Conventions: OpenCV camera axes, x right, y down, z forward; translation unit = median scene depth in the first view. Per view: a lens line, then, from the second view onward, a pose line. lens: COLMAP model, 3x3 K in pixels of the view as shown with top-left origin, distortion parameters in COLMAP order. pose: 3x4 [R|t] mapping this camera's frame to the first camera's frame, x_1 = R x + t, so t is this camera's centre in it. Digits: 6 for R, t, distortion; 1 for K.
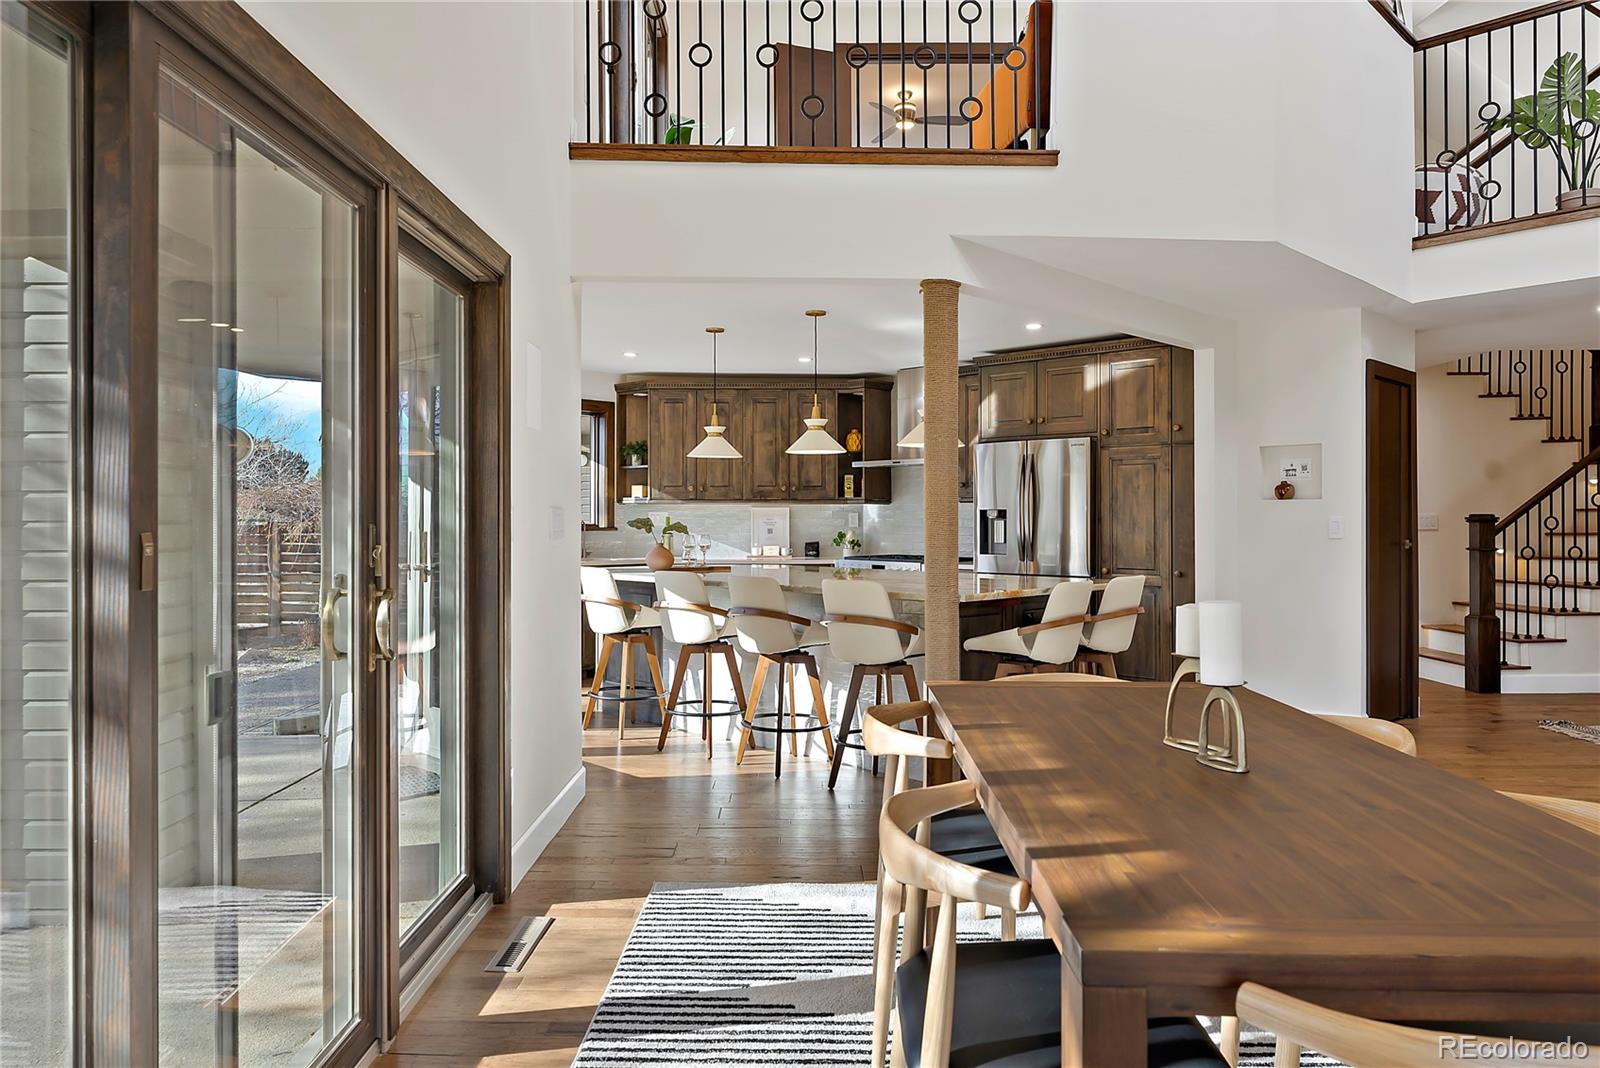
lens RADIAL K [[1099.7, 0, 788.8], [0, 1099.7, 510.9], [0, 0, 1]] dist [0.003051, -0.002790]
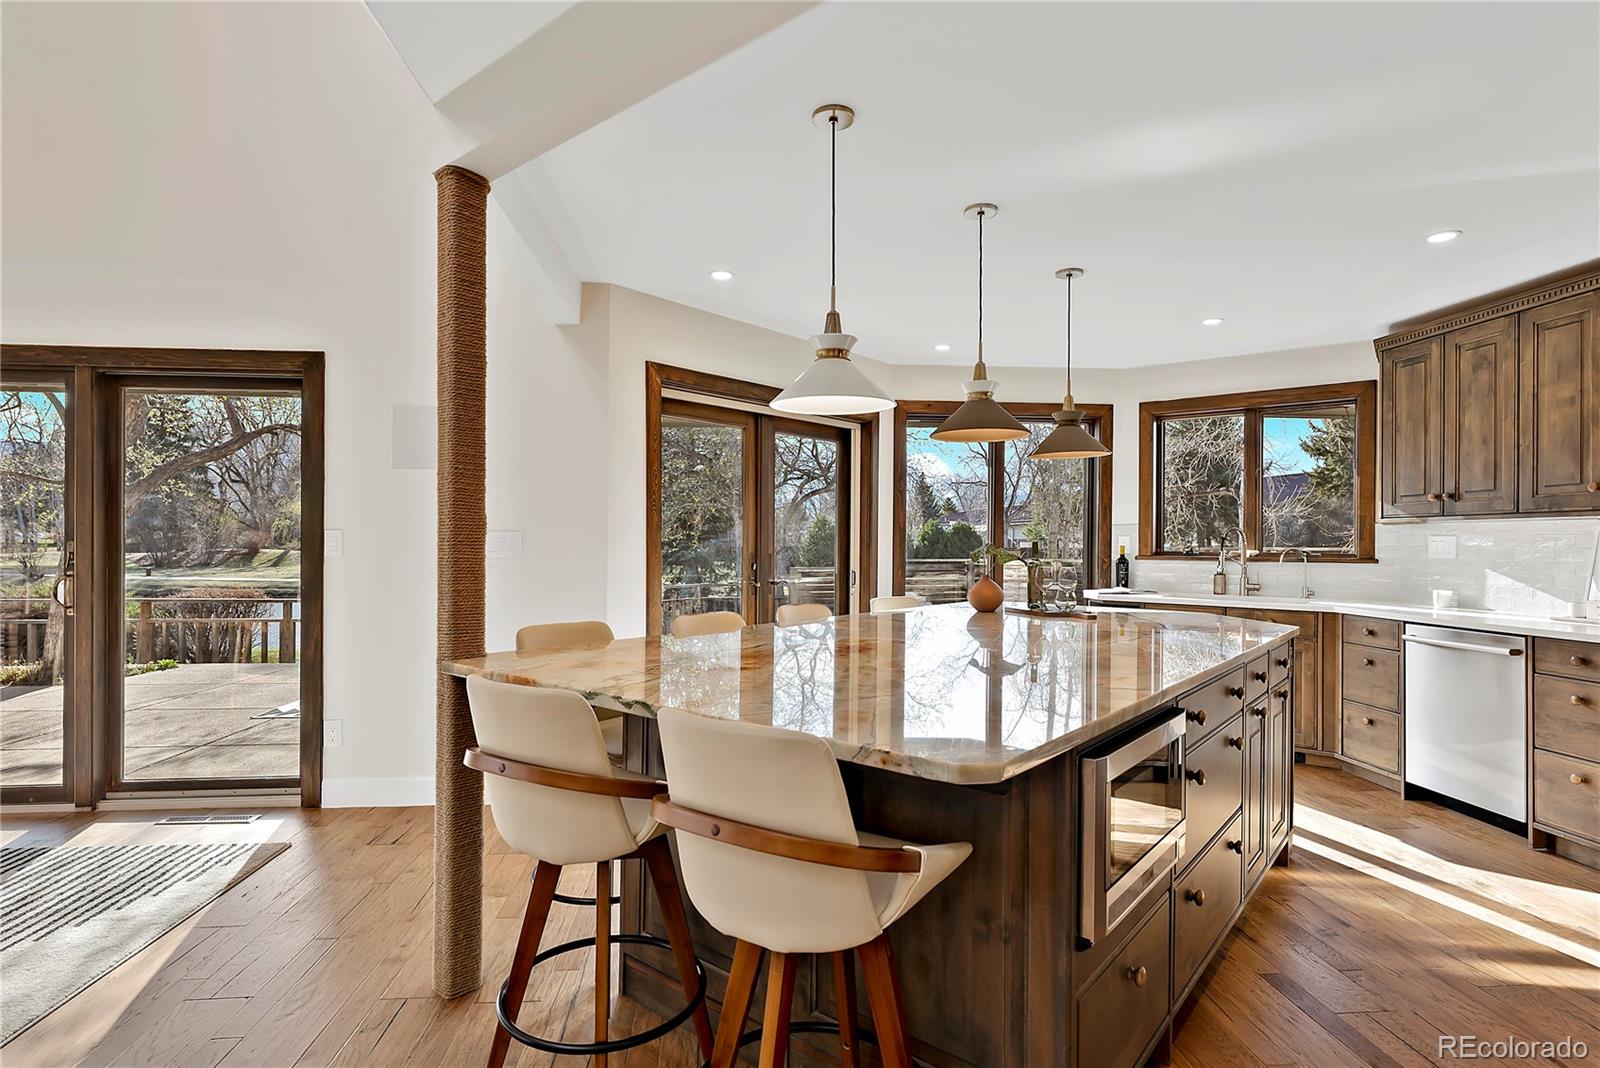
lens RADIAL K [[805.8, 0, 801.9], [0, 805.8, 538.8], [0, 0, 1]] dist [-0.012261, 0.001582]
pose [[0.080755, 0.002626, -0.996730, 0.575717], [0.001221, 0.999996, 0.002733, 0.002714], [0.996733, -0.001438, 0.080752, 1.064854]]
